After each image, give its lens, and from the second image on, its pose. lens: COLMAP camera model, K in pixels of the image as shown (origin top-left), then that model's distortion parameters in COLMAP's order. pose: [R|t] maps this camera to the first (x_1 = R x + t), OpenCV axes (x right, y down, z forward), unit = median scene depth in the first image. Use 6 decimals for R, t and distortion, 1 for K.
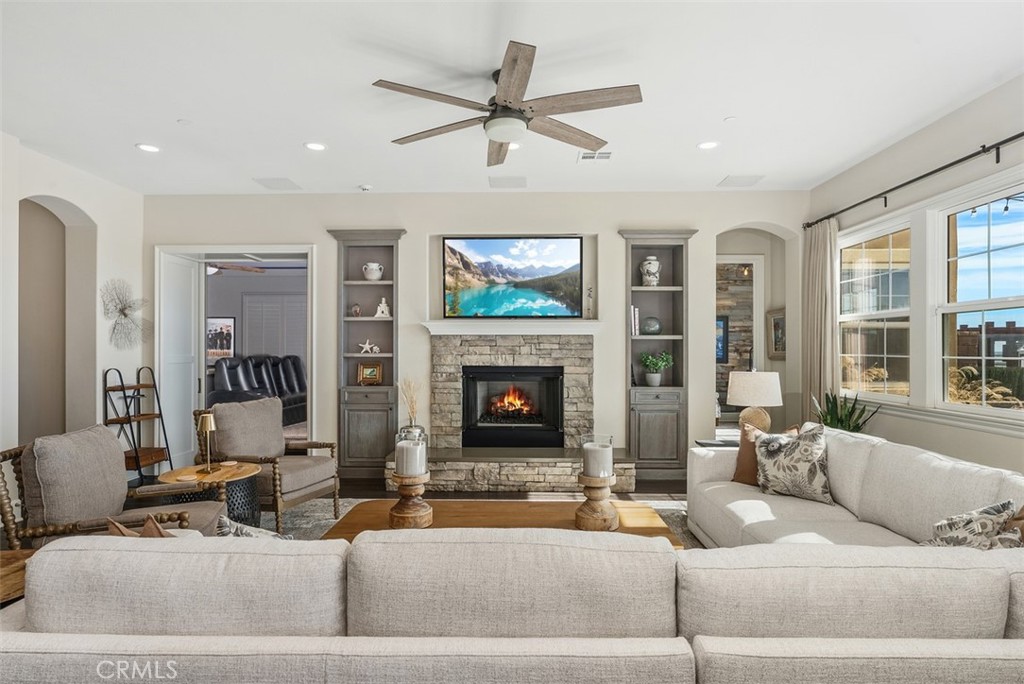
lens RADIAL K [[542.9, 0, 514.6], [0, 542.9, 348.8], [0, 0, 1]] dist [-0.017133, 0.000645]
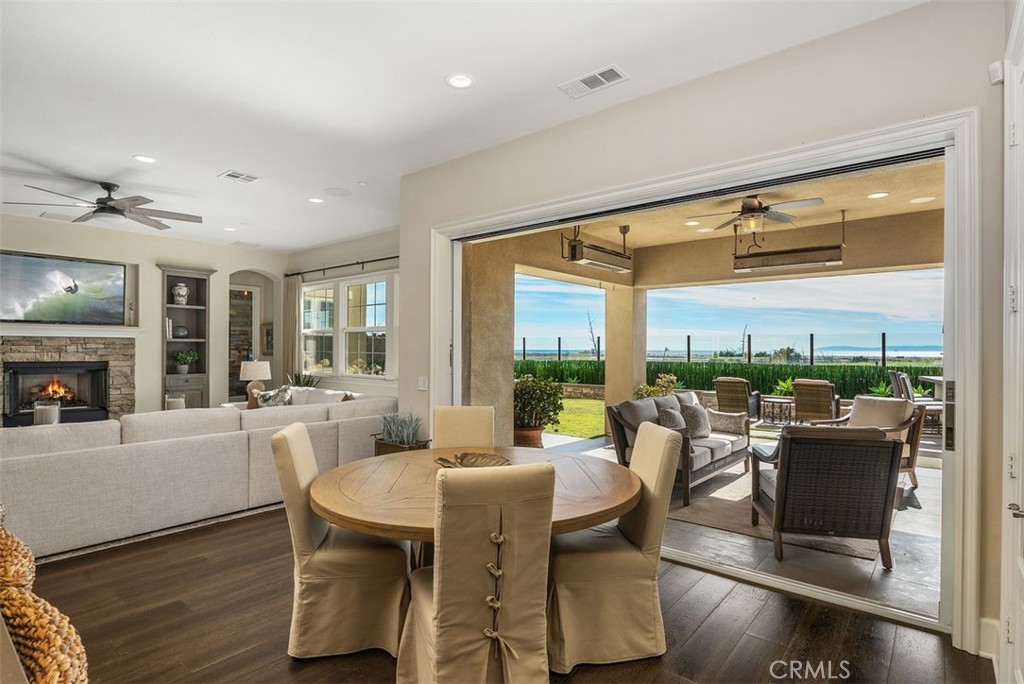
lens RADIAL K [[521.3, 0, 513.3], [0, 521.3, 348.7], [0, 0, 1]] dist [-0.012413, -0.000362]
pose [[0.625806, 0.001212, 0.779977, -0.275114], [-0.004940, 0.999985, 0.002410, -0.005769], [-0.779963, -0.005361, 0.625803, -0.559459]]
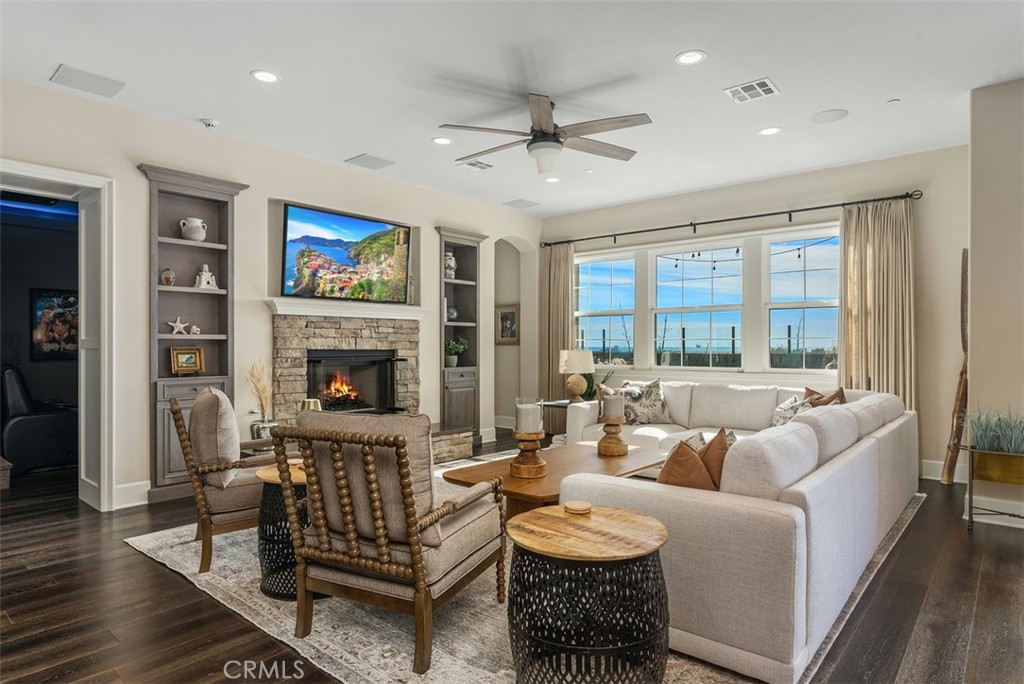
lens RADIAL K [[590.3, 0, 513.8], [0, 590.3, 347.2], [0, 0, 1]] dist [-0.017953, 0.000337]
pose [[0.636394, -0.002285, 0.771361, -0.631551], [-0.001372, 0.999991, 0.004094, 0.022725], [-0.771363, -0.003664, 0.636385, 0.114194]]
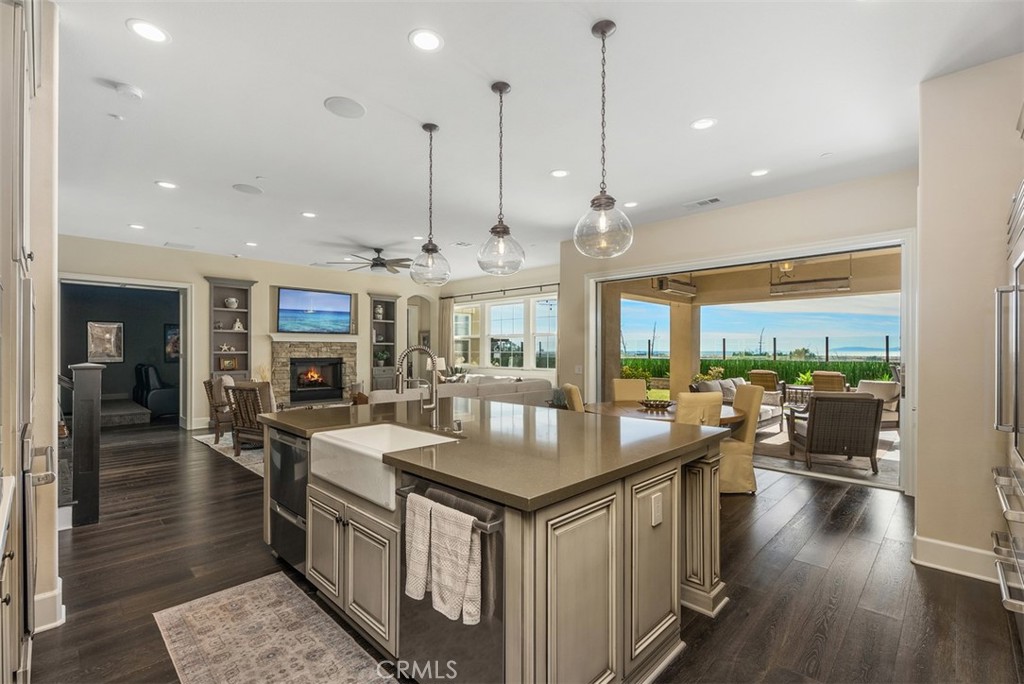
lens RADIAL K [[458.0, 0, 511.5], [0, 458.0, 349.5], [0, 0, 1]] dist [0.001355, 0.000134]
pose [[0.685885, 0.000385, 0.727709, -0.716899], [-0.002201, 0.999996, 0.001546, -0.001934], [-0.727706, -0.002662, 0.685884, -0.623920]]
